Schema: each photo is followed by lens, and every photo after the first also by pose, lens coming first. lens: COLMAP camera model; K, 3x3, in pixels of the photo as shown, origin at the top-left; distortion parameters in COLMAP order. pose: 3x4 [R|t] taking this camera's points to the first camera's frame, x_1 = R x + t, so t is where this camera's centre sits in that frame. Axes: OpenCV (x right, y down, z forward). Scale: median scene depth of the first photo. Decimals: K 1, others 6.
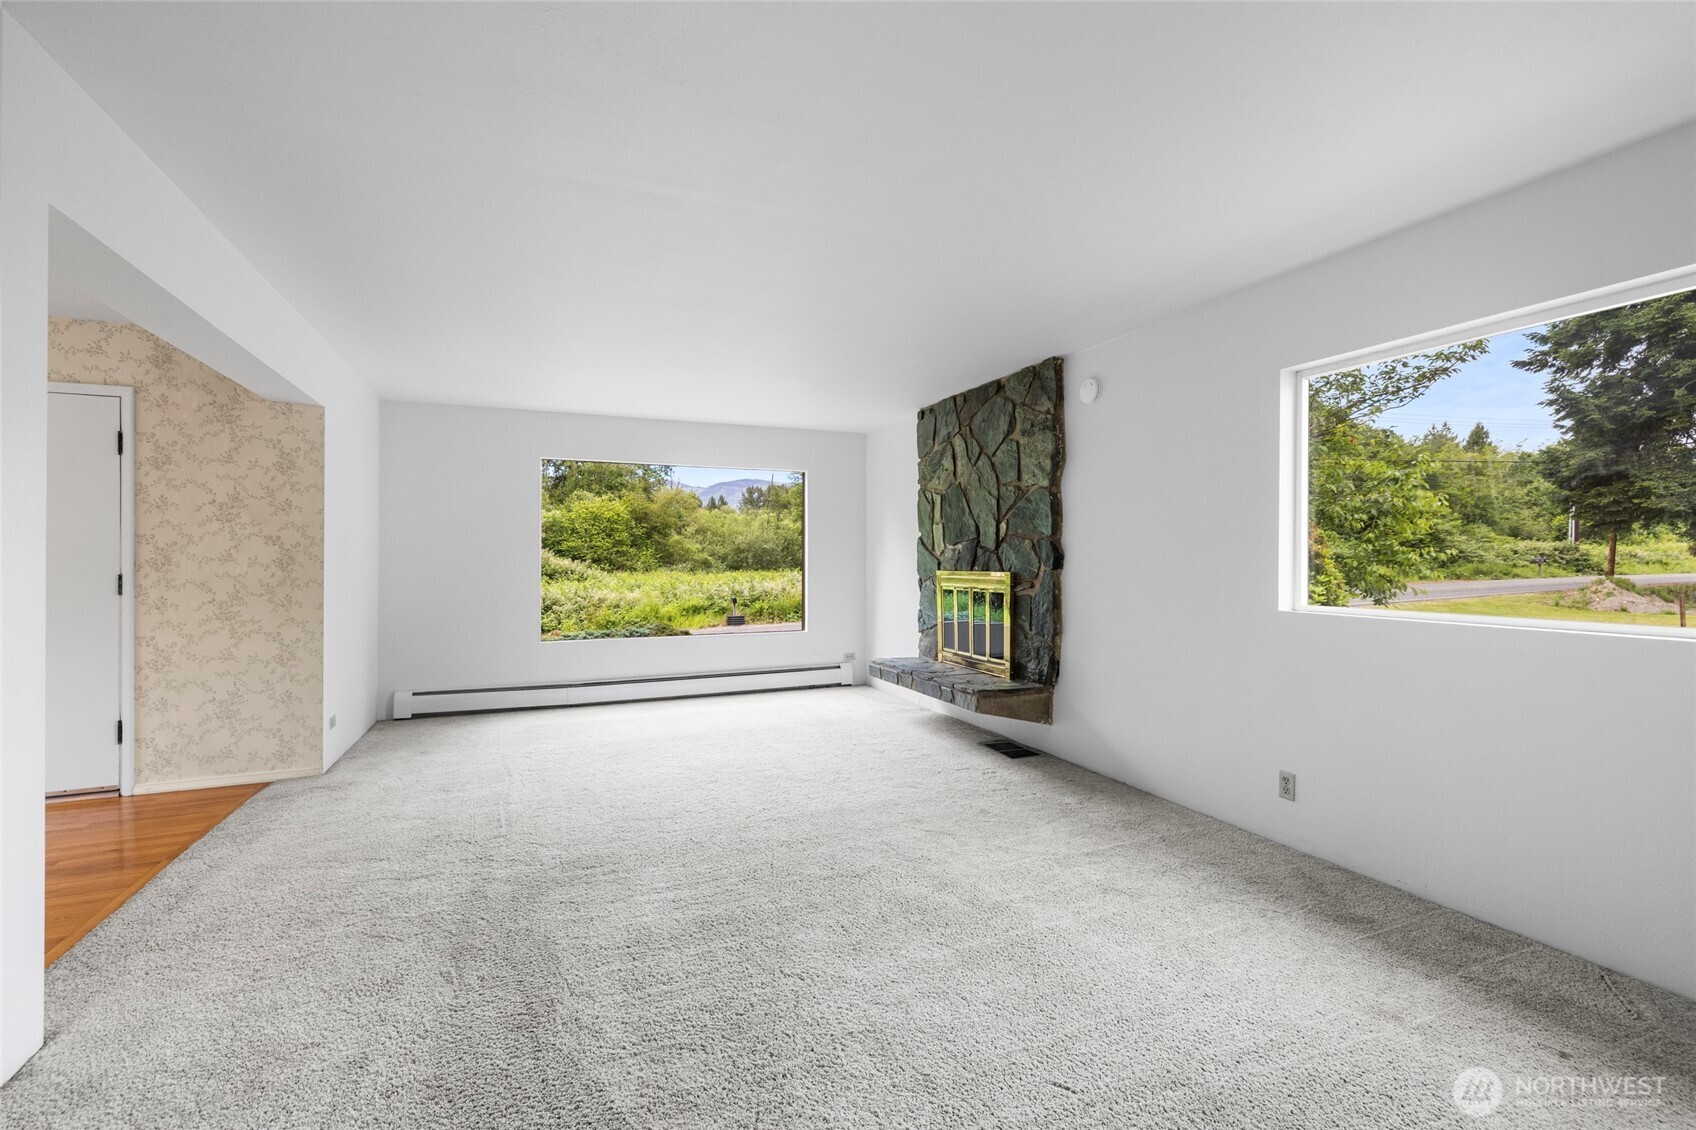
lens RADIAL K [[725.6, 0, 842.2], [0, 725.6, 560.2], [0, 0, 1]] dist [-0.000327, -0.000265]
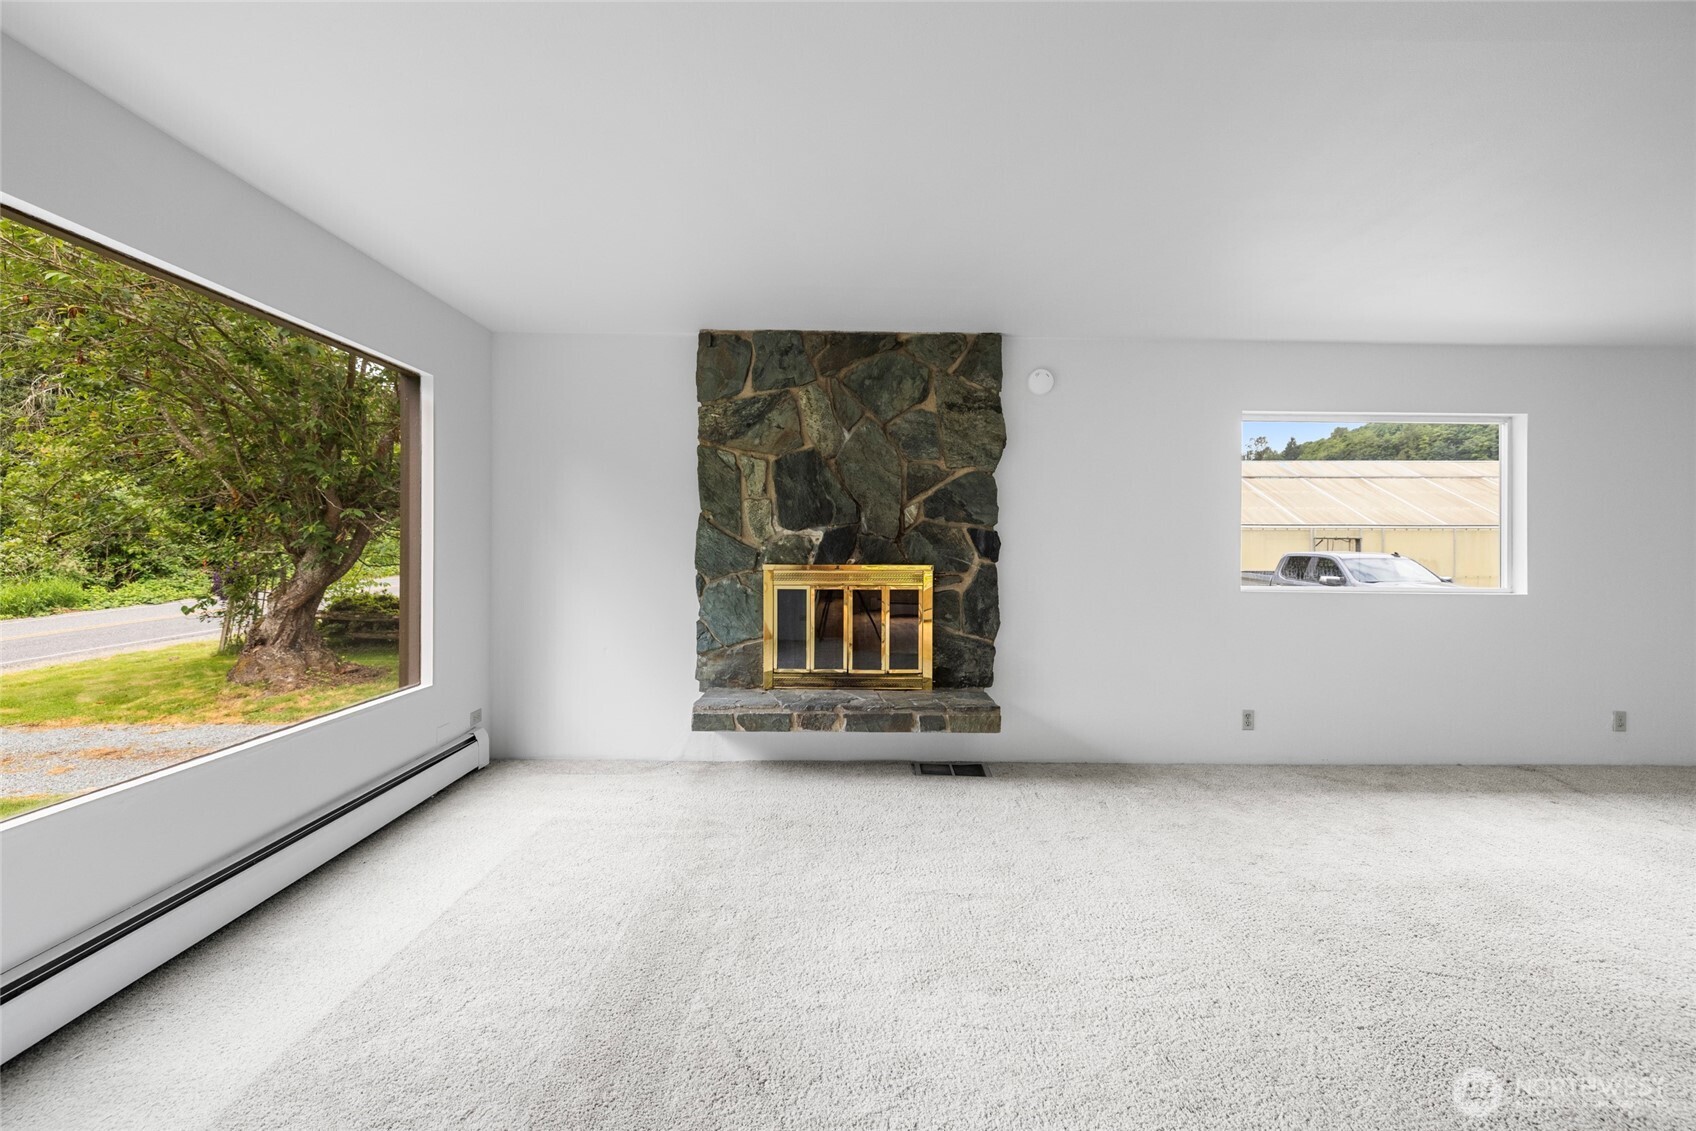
lens RADIAL K [[725.6, 0, 844.7], [0, 725.6, 549.9], [0, 0, 1]] dist [-0.000327, -0.000265]
pose [[0.370556, 0.000227, 0.928810, -0.717911], [-0.009270, 0.999951, 0.003454, -0.004490], [-0.928764, -0.009890, 0.370540, 0.924360]]
